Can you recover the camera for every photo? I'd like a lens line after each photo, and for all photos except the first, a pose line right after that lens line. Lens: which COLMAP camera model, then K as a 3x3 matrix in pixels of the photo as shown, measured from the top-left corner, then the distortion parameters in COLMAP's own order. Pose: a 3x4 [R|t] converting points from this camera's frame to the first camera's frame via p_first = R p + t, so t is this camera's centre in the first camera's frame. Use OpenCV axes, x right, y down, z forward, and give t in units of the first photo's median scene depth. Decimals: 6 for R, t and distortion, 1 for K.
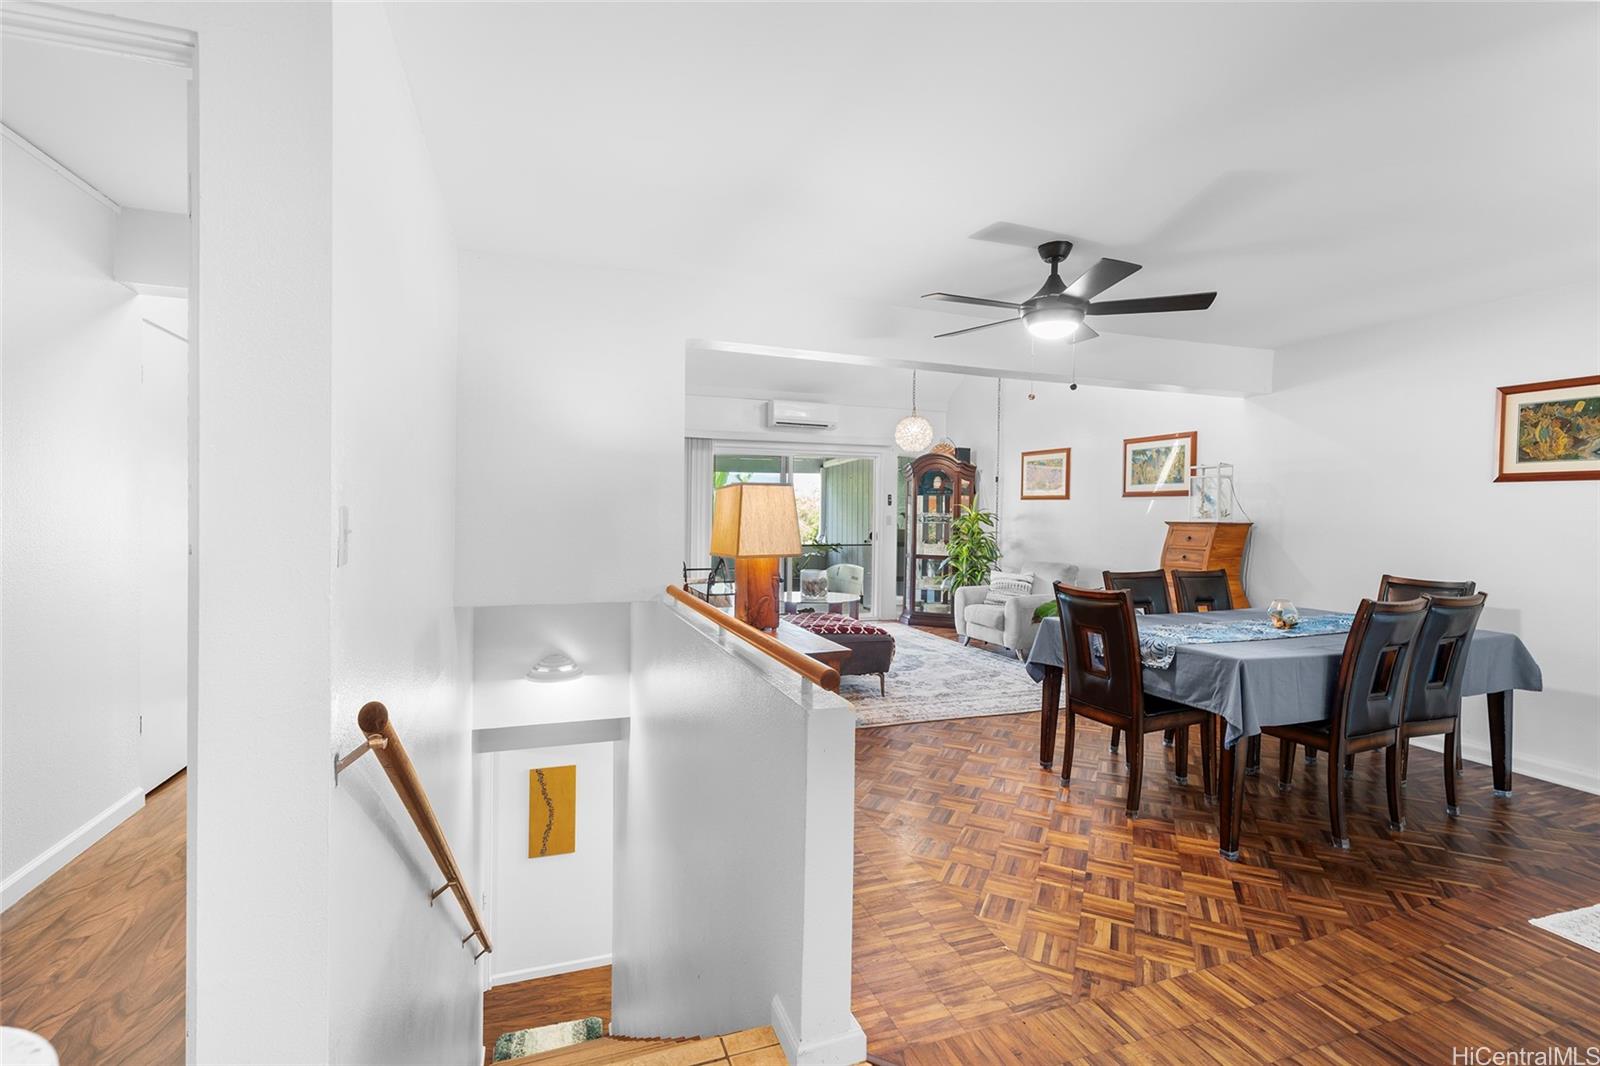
lens RADIAL K [[692.0, 0, 800.9], [0, 692.0, 534.3], [0, 0, 1]] dist [0.002606, -0.000154]
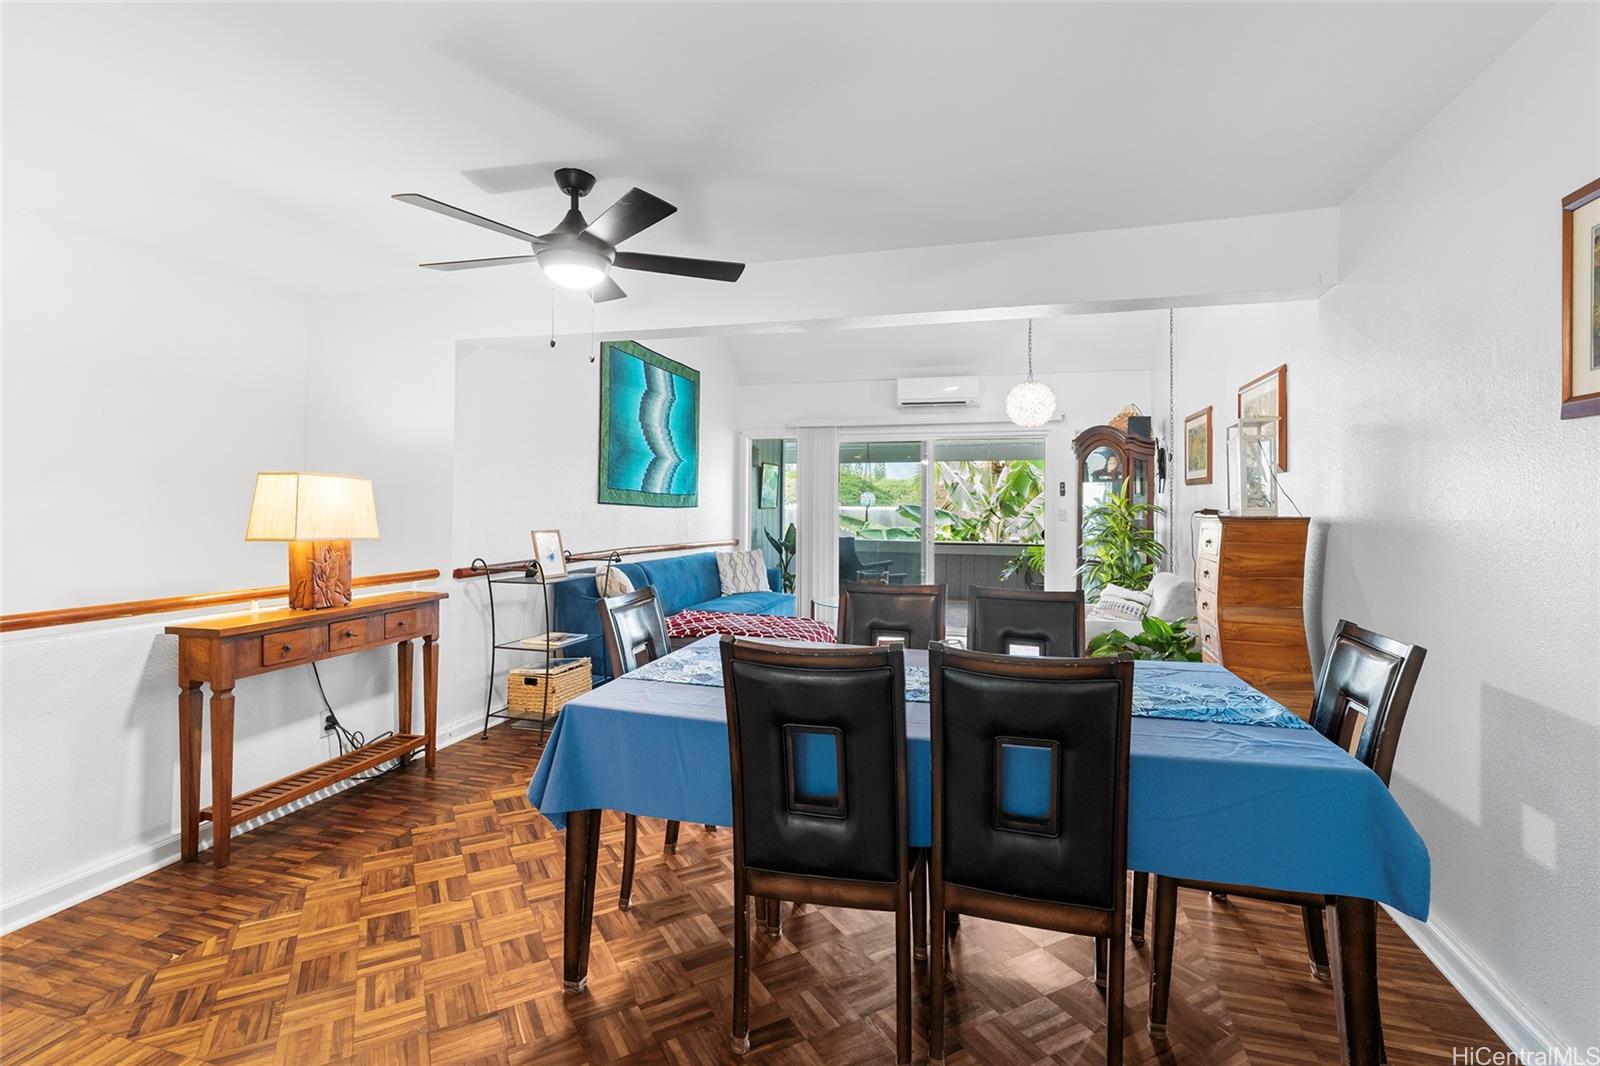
lens RADIAL K [[725.4, 0, 805.1], [0, 725.4, 504.8], [0, 0, 1]] dist [-0.000757, -0.000002]
pose [[0.818092, -0.003586, -0.575076, 0.398113], [-0.017499, 0.999362, -0.031126, -0.000873], [0.574820, 0.035527, 0.817508, 0.174962]]
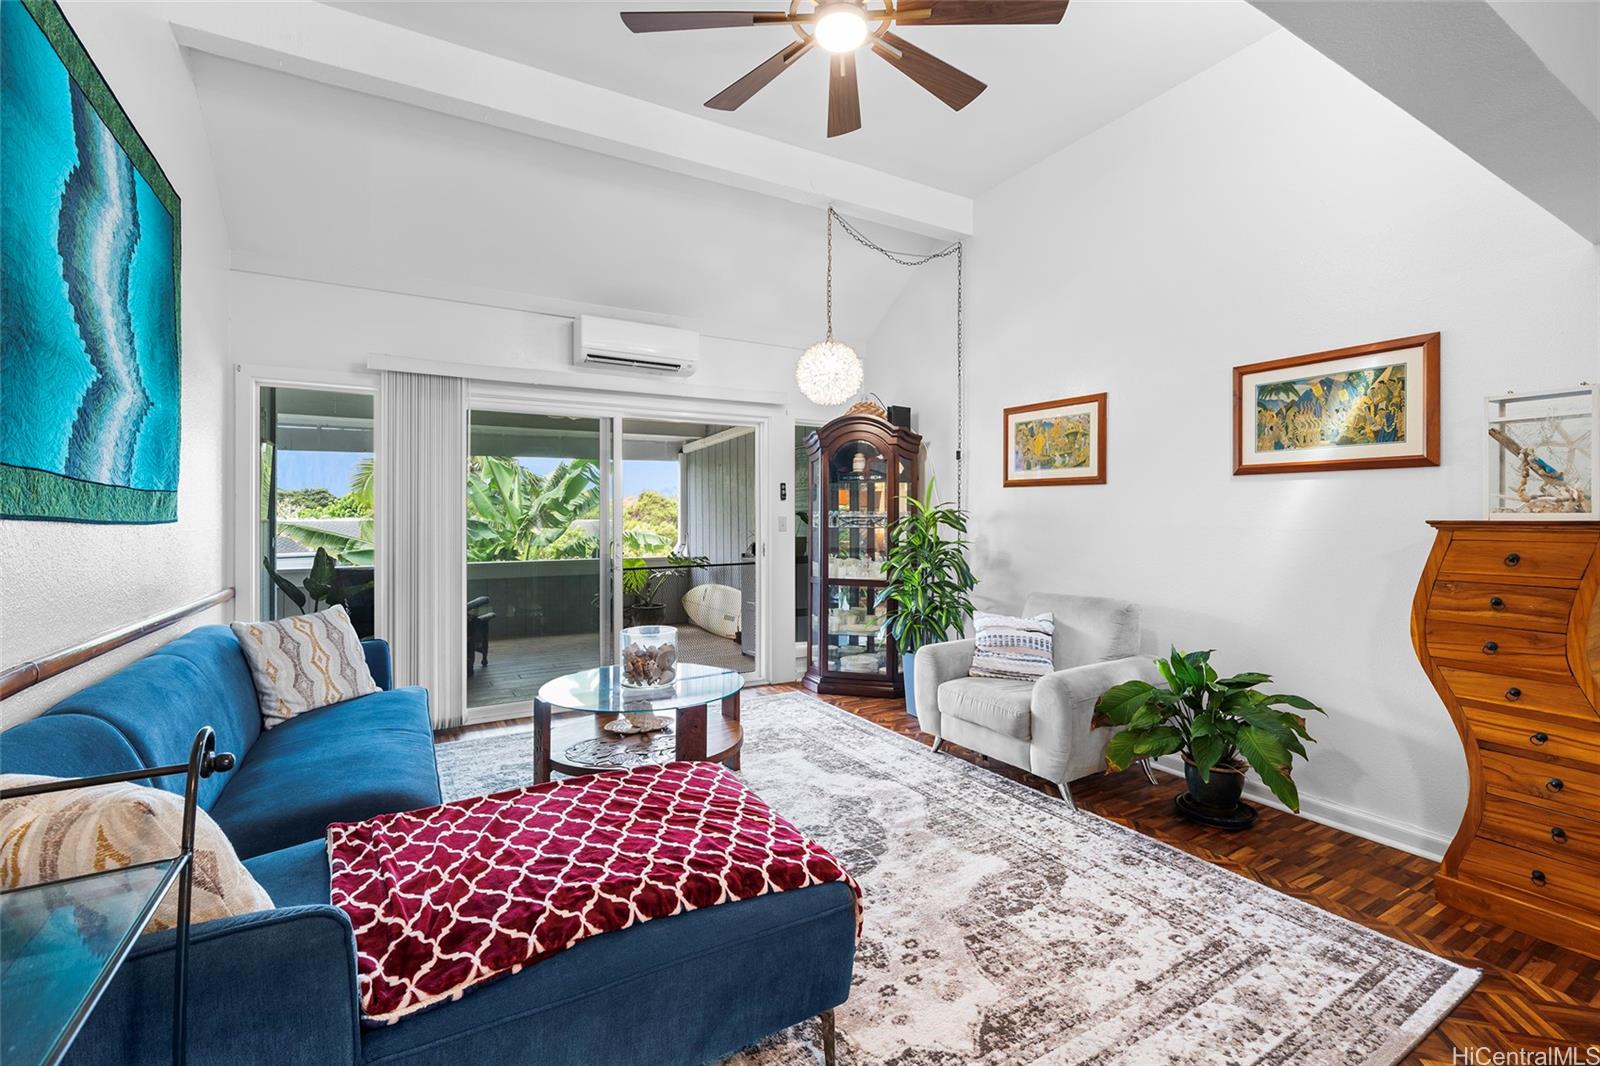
lens RADIAL K [[692.0, 0, 805.0], [0, 692.0, 518.2], [0, 0, 1]] dist [0.002606, -0.000154]
pose [[0.981694, -0.013815, 0.189963, 0.030330], [0.018614, 0.999551, -0.023500, -0.011092], [-0.189553, 0.026605, 0.981510, 0.414684]]
